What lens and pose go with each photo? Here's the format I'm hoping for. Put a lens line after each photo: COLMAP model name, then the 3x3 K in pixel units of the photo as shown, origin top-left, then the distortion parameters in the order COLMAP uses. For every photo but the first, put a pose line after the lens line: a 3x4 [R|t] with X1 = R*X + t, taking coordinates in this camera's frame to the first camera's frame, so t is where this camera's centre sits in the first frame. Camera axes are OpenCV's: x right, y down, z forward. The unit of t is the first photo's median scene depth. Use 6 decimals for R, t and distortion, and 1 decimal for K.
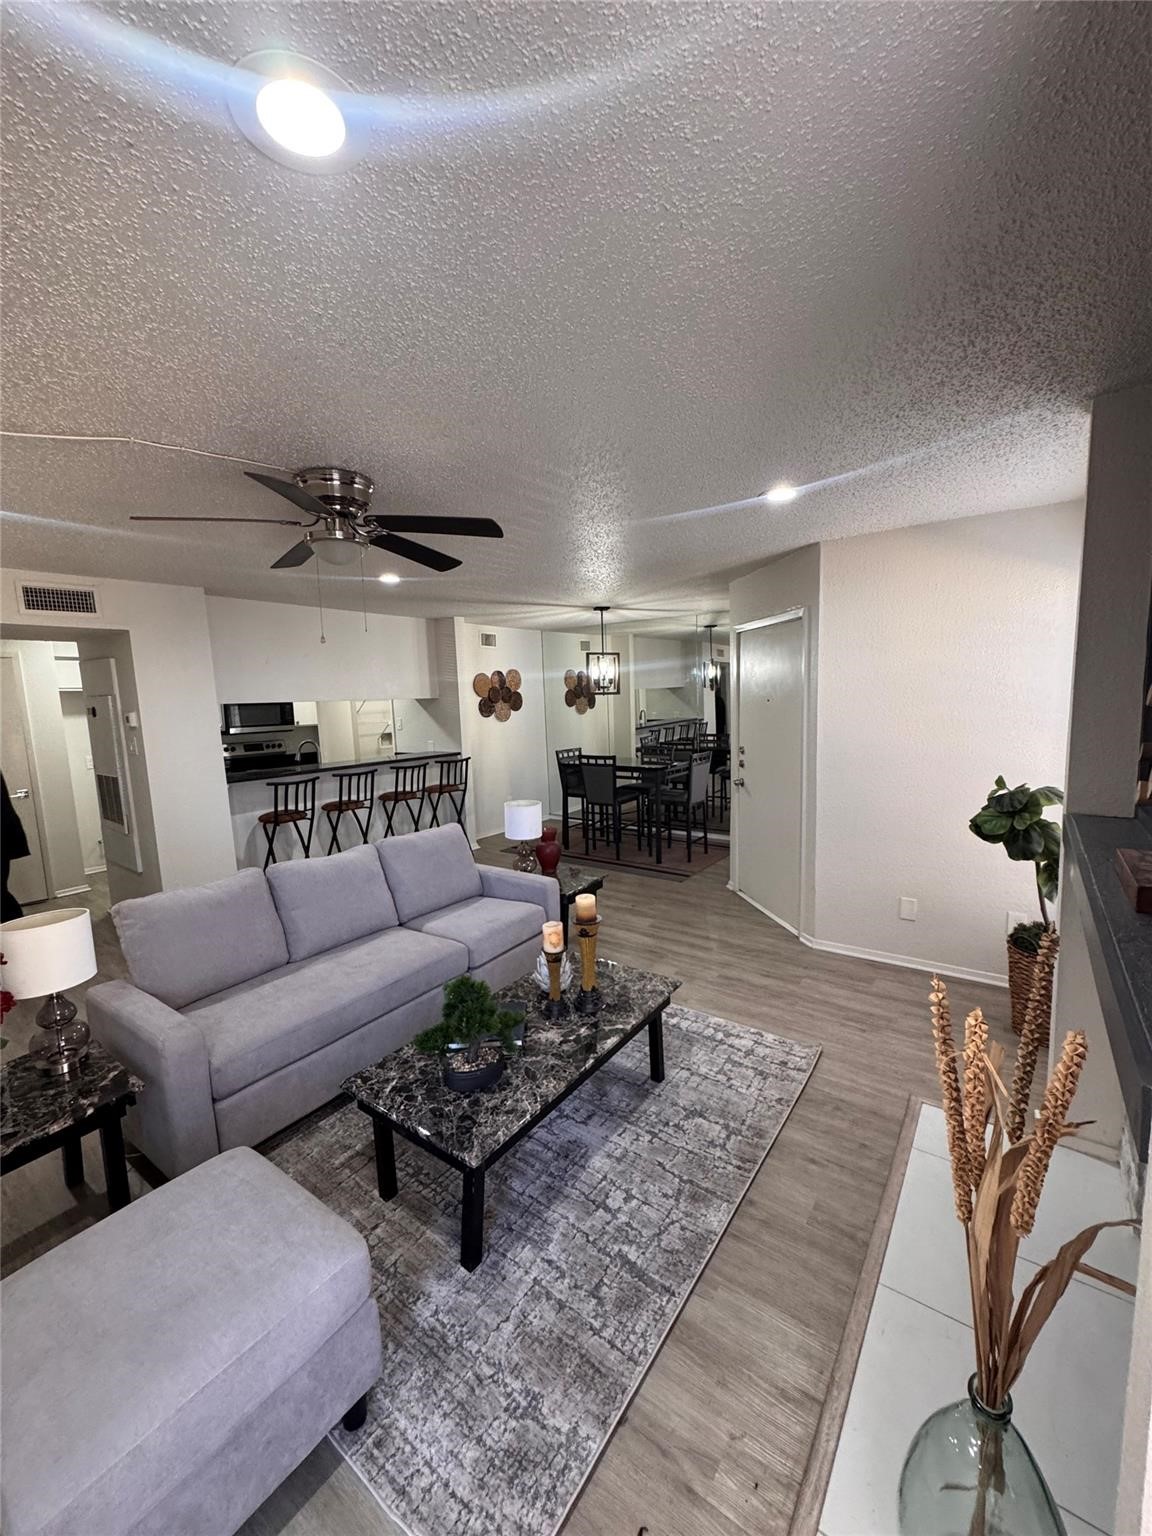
lens RADIAL K [[615.9, 0, 574.5], [0, 615.9, 769.9], [0, 0, 1]] dist [0.002546, -0.000009]
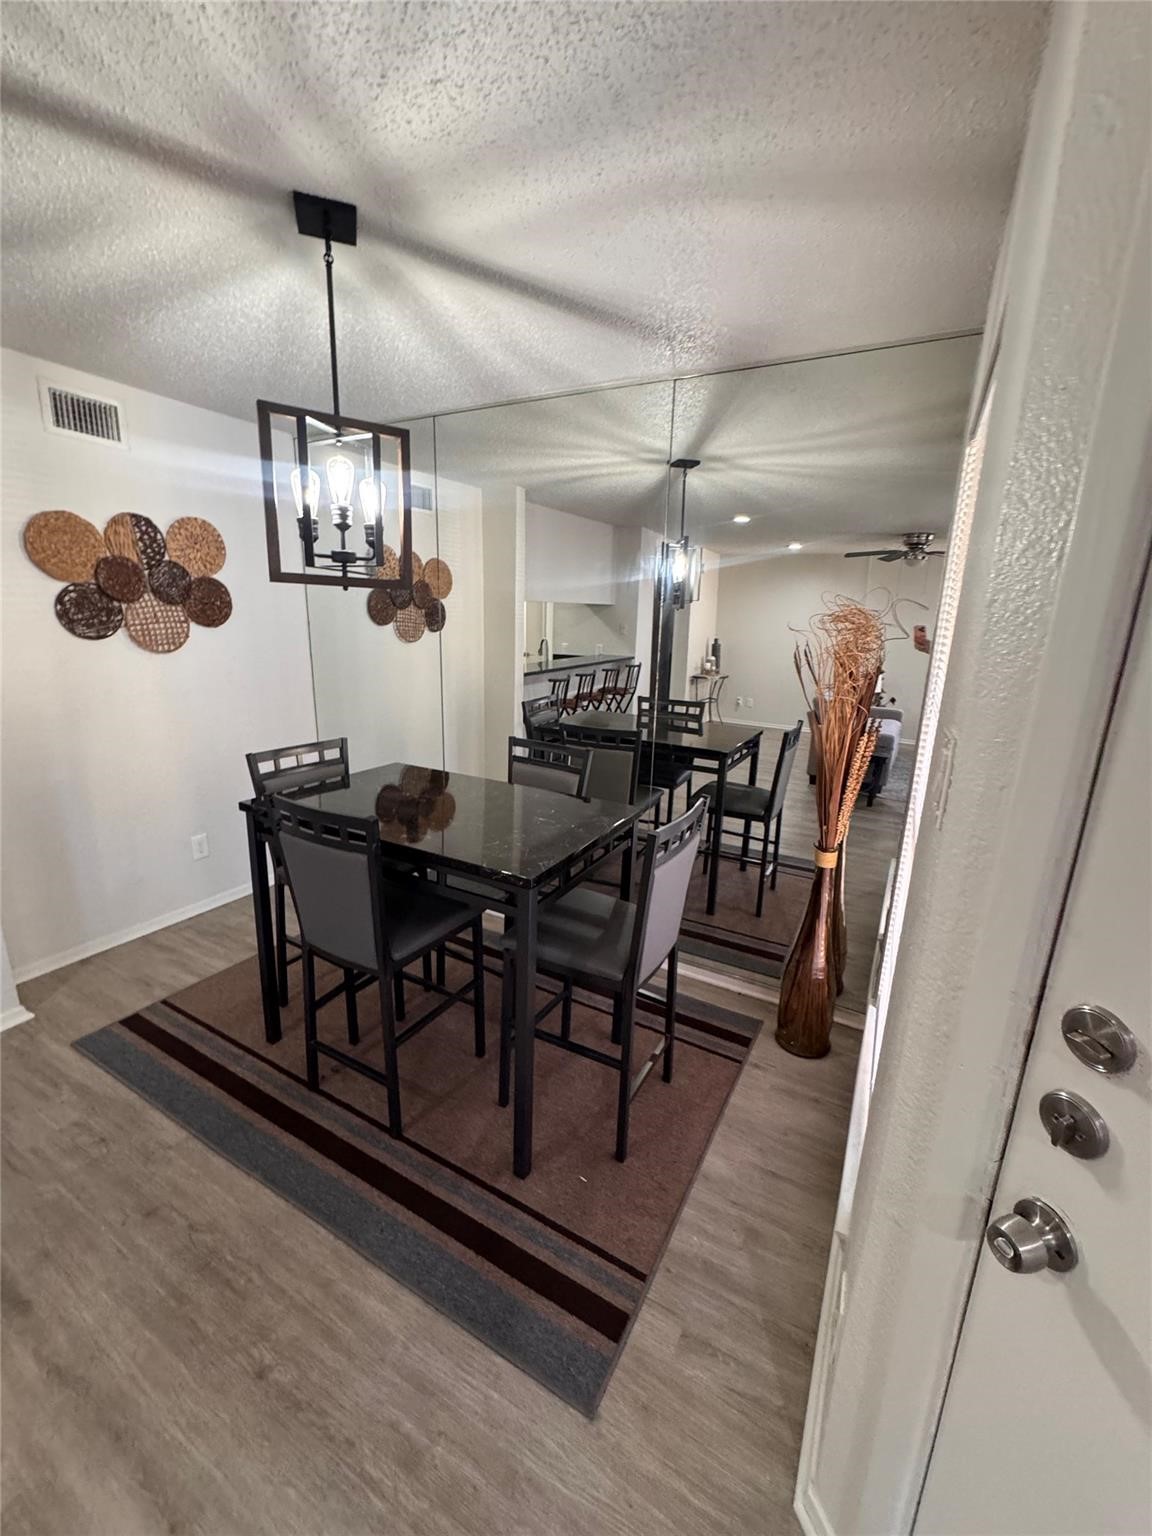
lens RADIAL K [[615.9, 0, 578.2], [0, 615.9, 768.3], [0, 0, 1]] dist [0.002546, -0.000009]
pose [[0.989687, 0.029371, 0.140204, 0.092069], [-0.045659, 0.992384, 0.114412, -0.062434], [-0.135775, -0.119634, 0.983490, 0.571231]]
